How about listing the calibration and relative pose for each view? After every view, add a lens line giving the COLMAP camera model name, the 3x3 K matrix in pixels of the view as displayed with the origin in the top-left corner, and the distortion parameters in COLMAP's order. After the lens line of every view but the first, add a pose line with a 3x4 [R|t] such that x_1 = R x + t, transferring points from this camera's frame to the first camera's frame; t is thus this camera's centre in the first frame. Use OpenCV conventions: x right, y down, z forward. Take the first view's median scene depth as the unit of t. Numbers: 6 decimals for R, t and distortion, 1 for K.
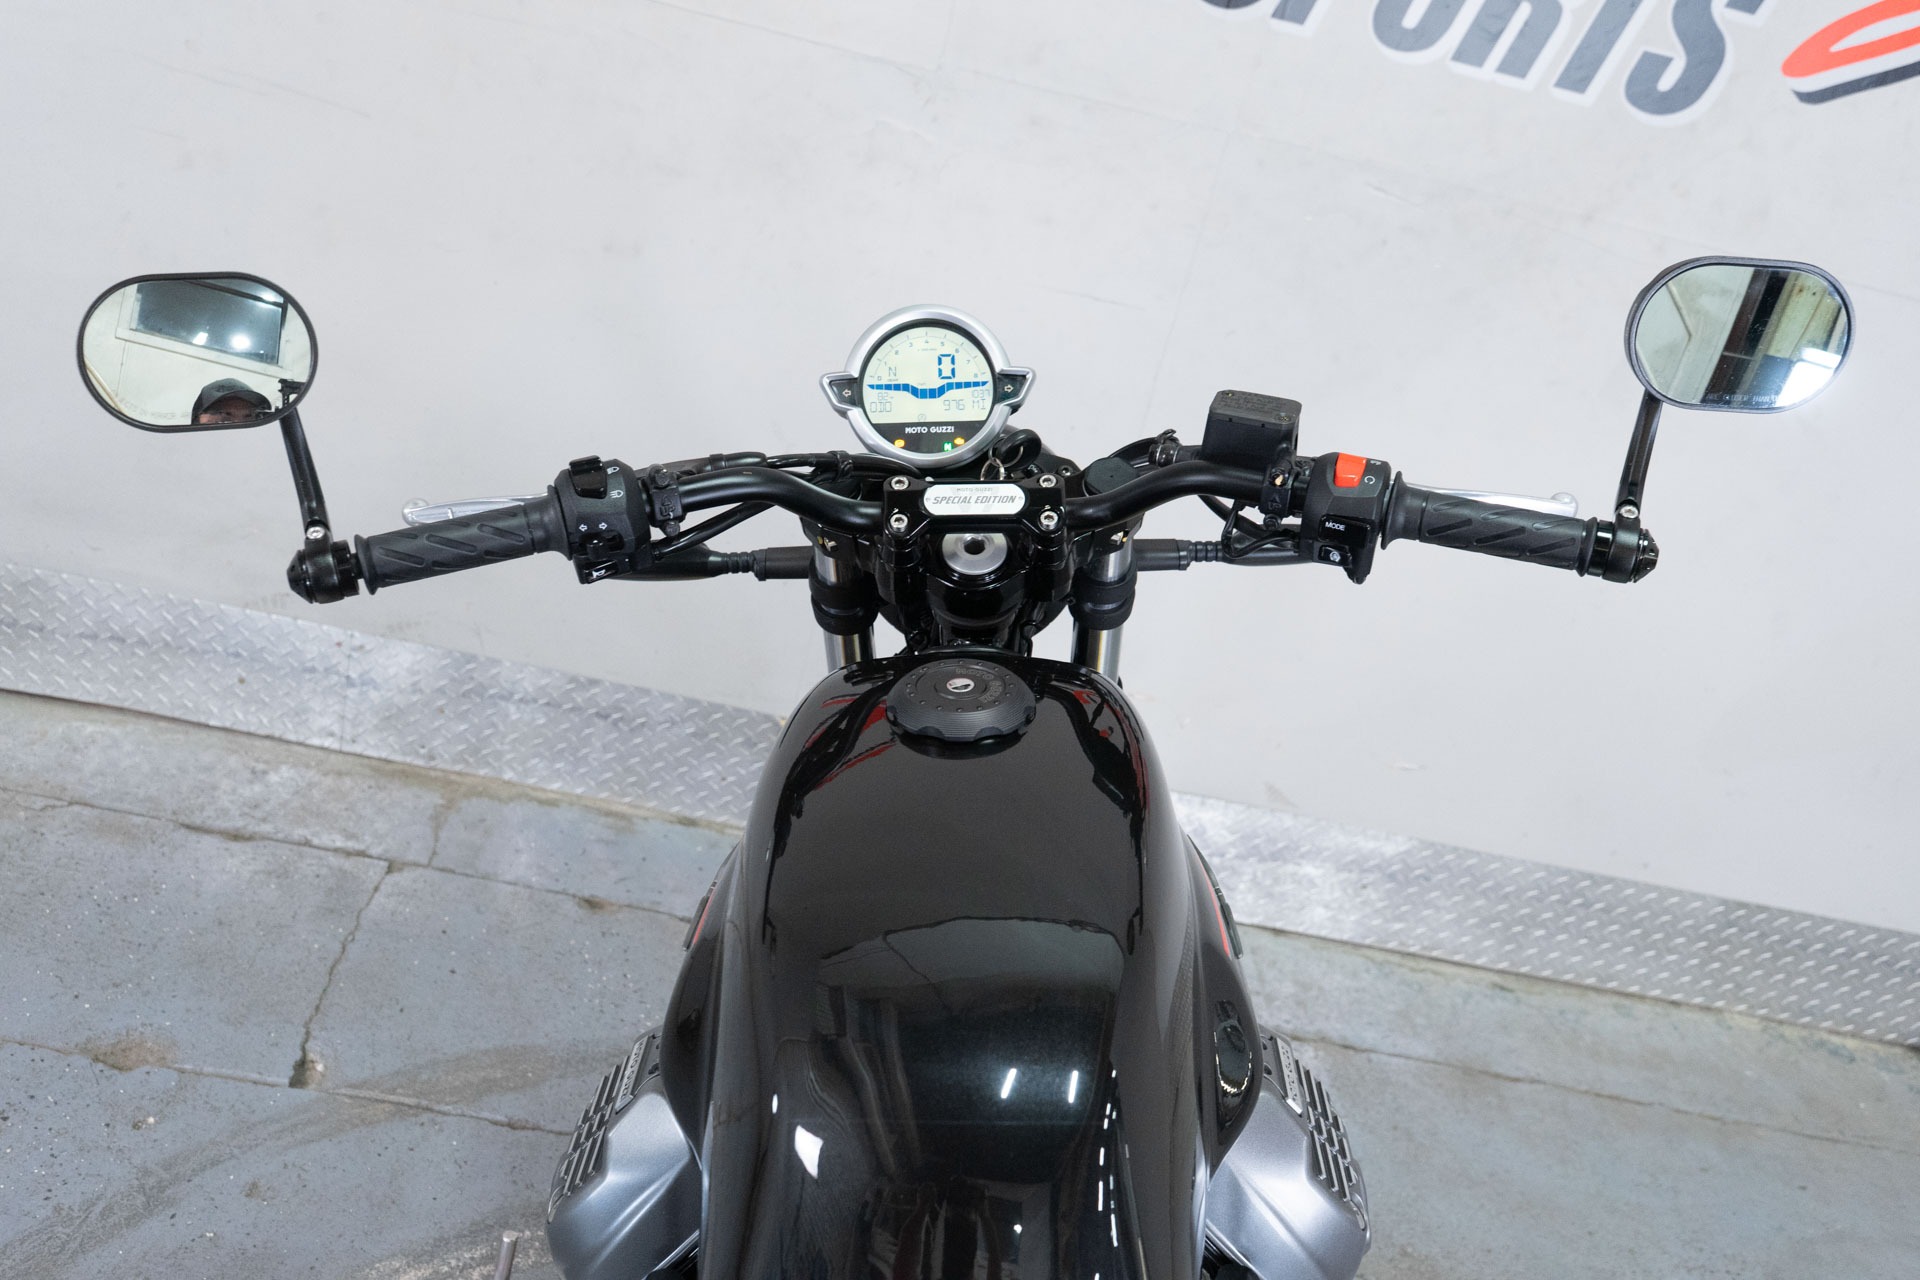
lens RADIAL K [[1734.5, 0, 960.0], [0, 1734.5, 640.0], [0, 0, 1]] dist [0.005169, 0.009464]
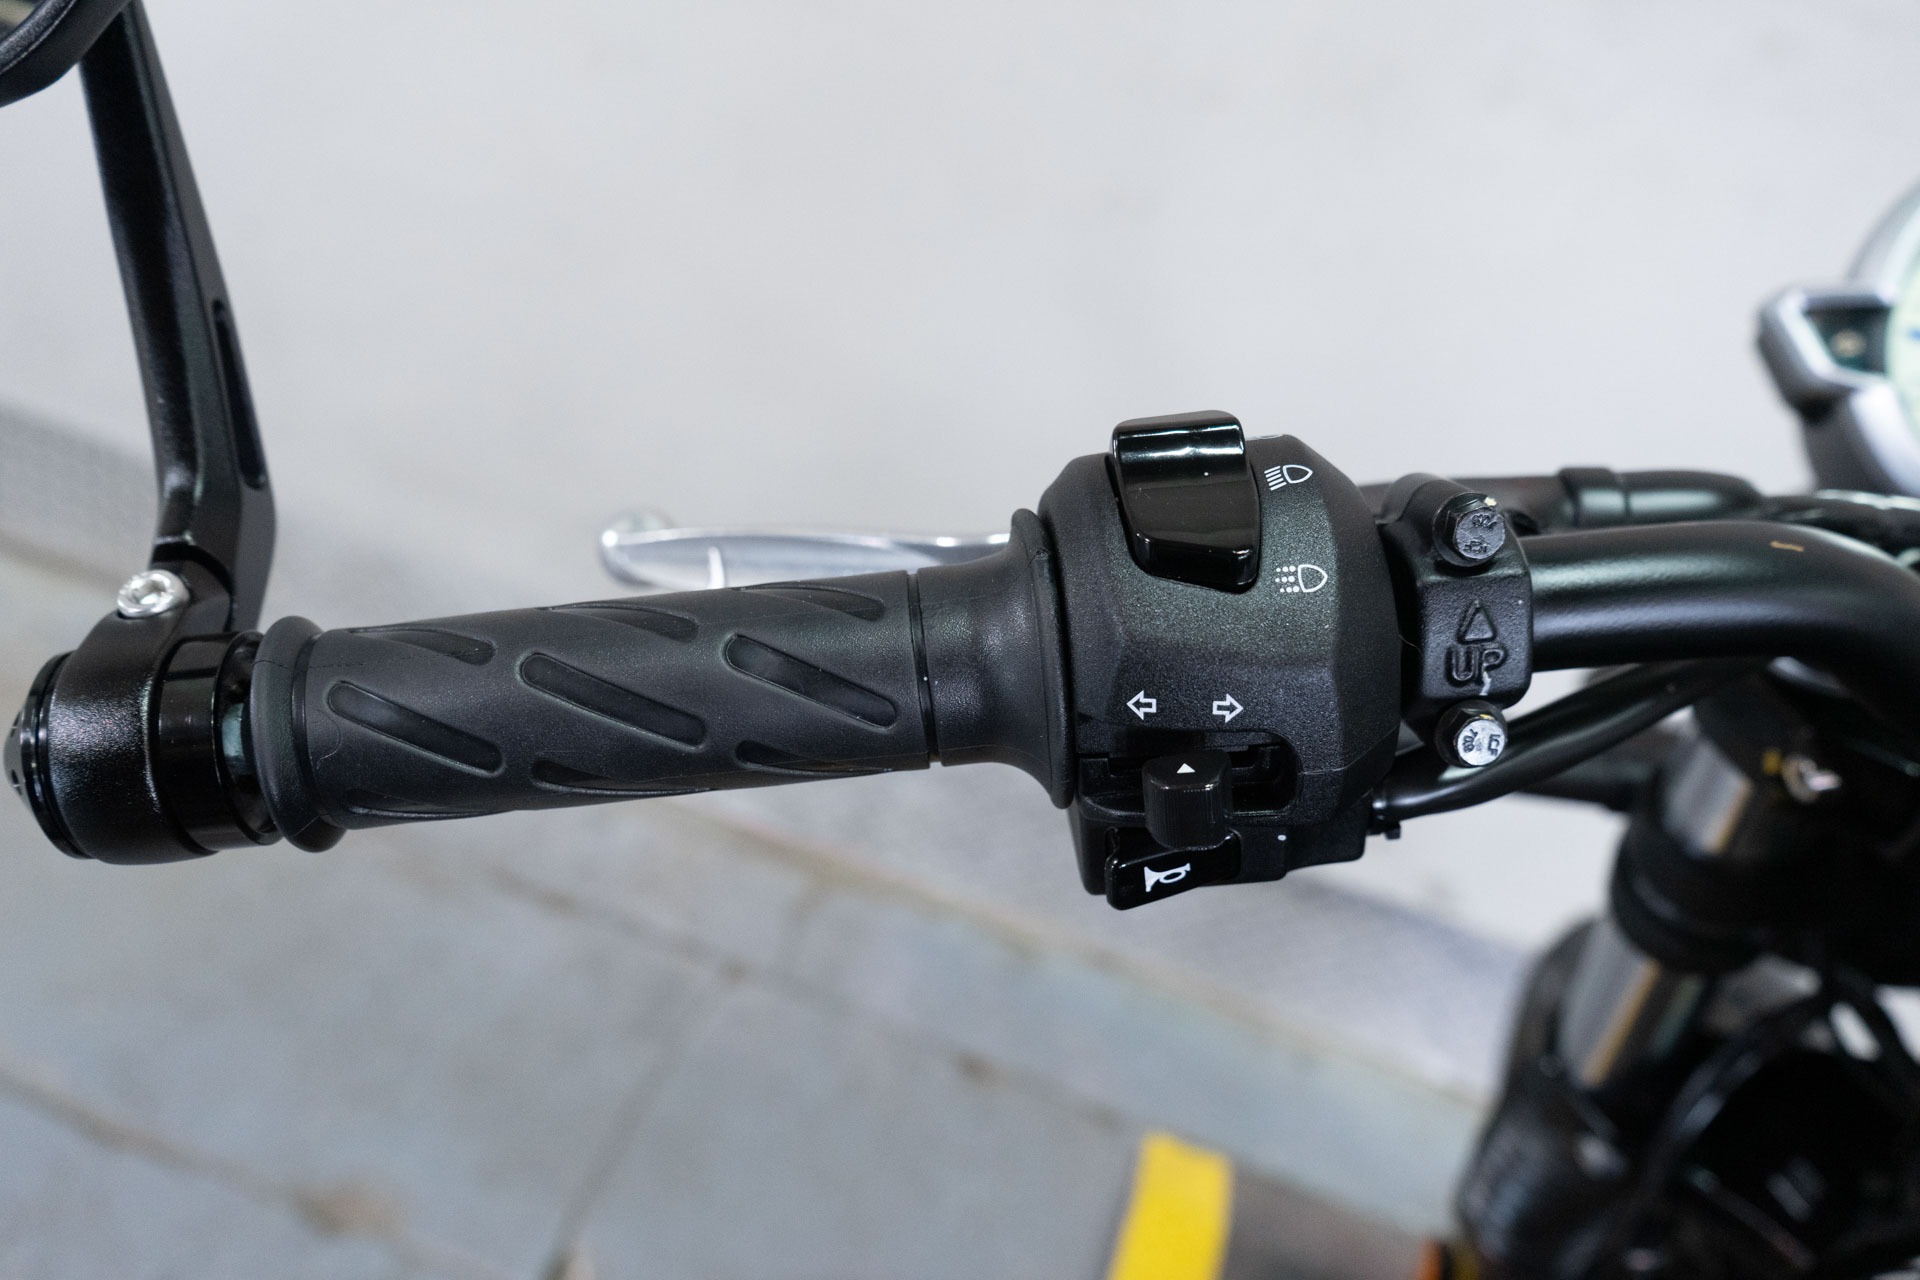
lens RADIAL K [[1551.4, 0, 960.0], [0, 1551.4, 640.0], [0, 0, 1]] dist [-0.000704, 0.000586]
pose [[0.963759, 0.126211, -0.235029, -0.188552], [-0.131224, 0.991336, -0.005747, -0.067304], [0.232267, 0.036381, 0.971971, 0.772919]]
